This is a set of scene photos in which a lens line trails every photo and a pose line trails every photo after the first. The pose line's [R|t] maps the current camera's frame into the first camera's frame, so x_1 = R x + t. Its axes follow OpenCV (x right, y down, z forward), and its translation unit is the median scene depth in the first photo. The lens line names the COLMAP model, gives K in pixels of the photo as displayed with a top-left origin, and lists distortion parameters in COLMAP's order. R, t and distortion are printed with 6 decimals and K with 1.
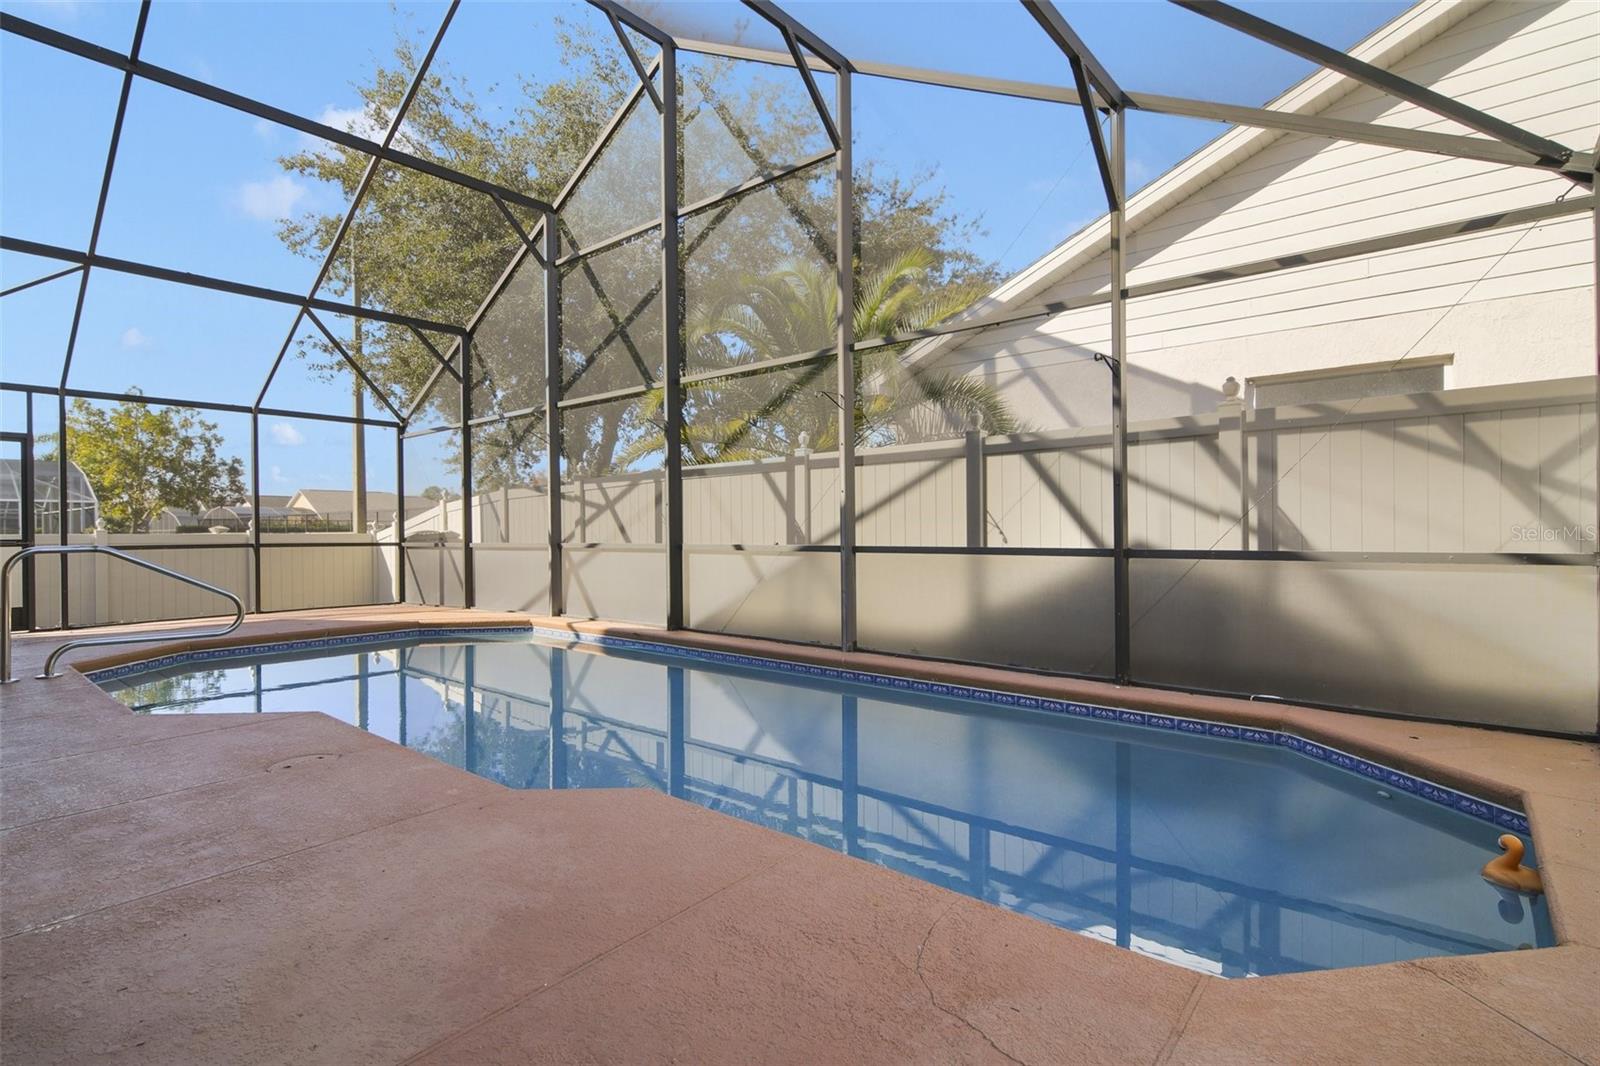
lens RADIAL K [[764.7, 0, 799.8], [0, 764.7, 547.6], [0, 0, 1]] dist [0.016573, -0.000576]
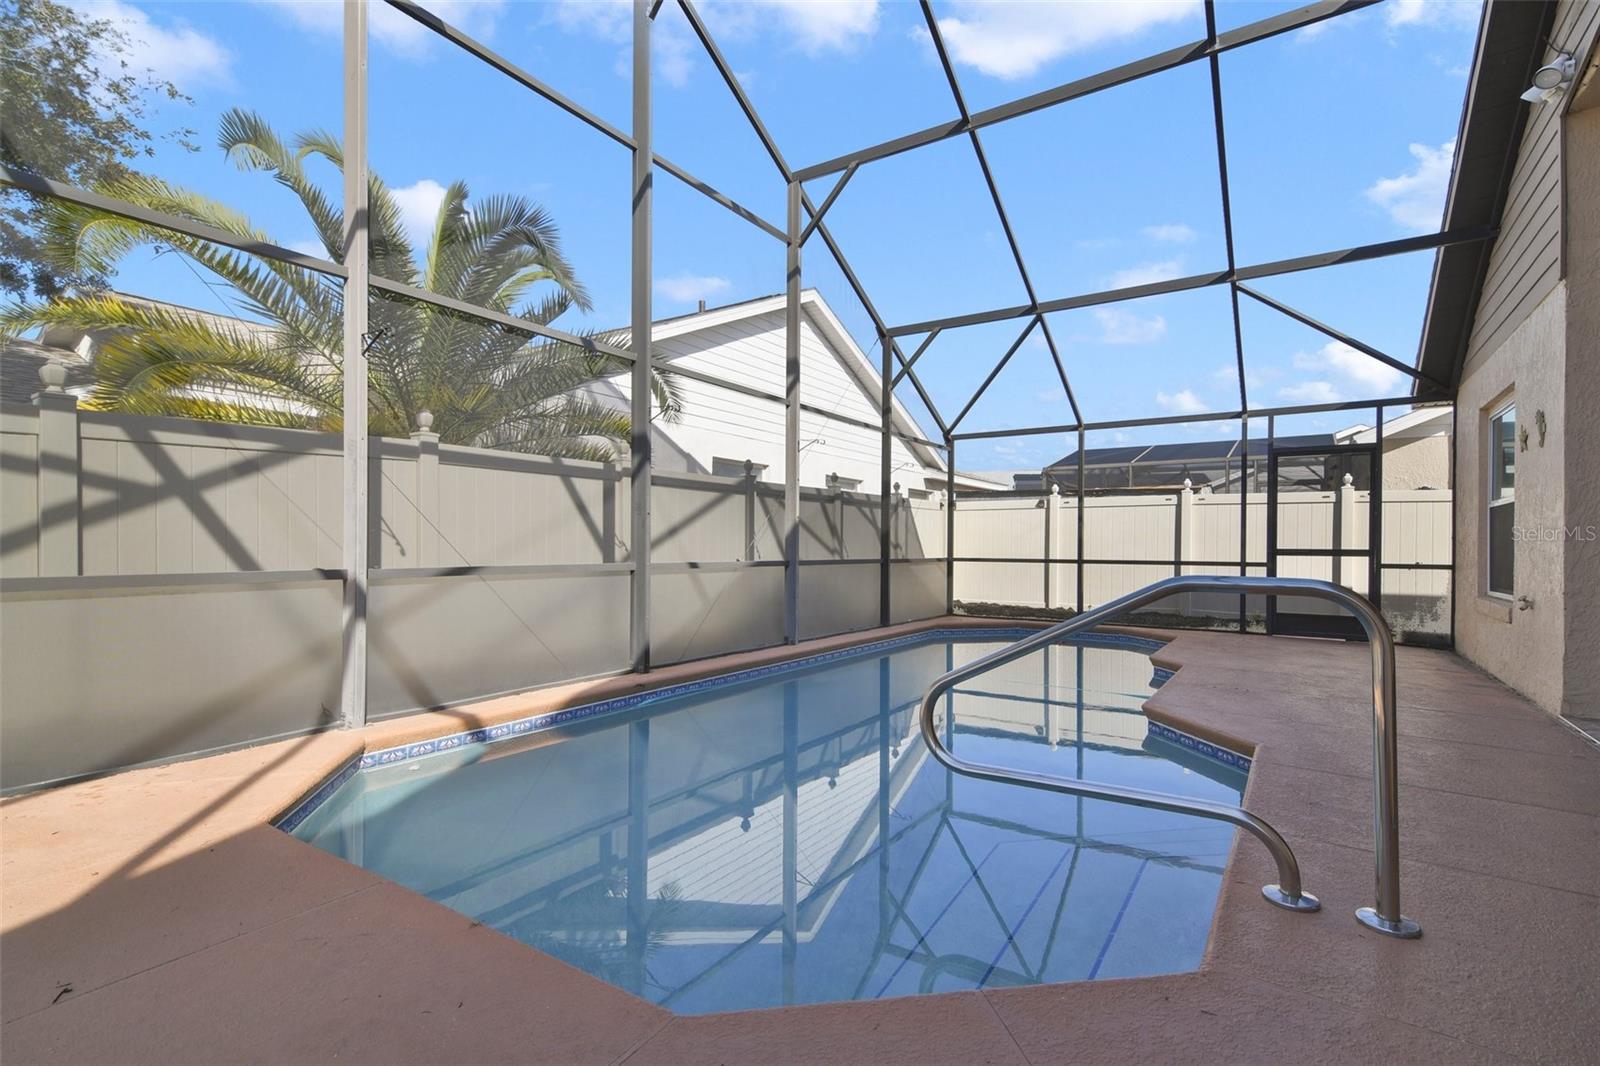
lens RADIAL K [[764.7, 0, 799.8], [0, 764.7, 547.6], [0, 0, 1]] dist [0.016573, -0.000576]
pose [[-0.122187, 0.002134, 0.992505, -1.016866], [0.013299, 0.999911, -0.000513, -0.021744], [-0.992418, 0.013137, -0.122204, 0.985219]]
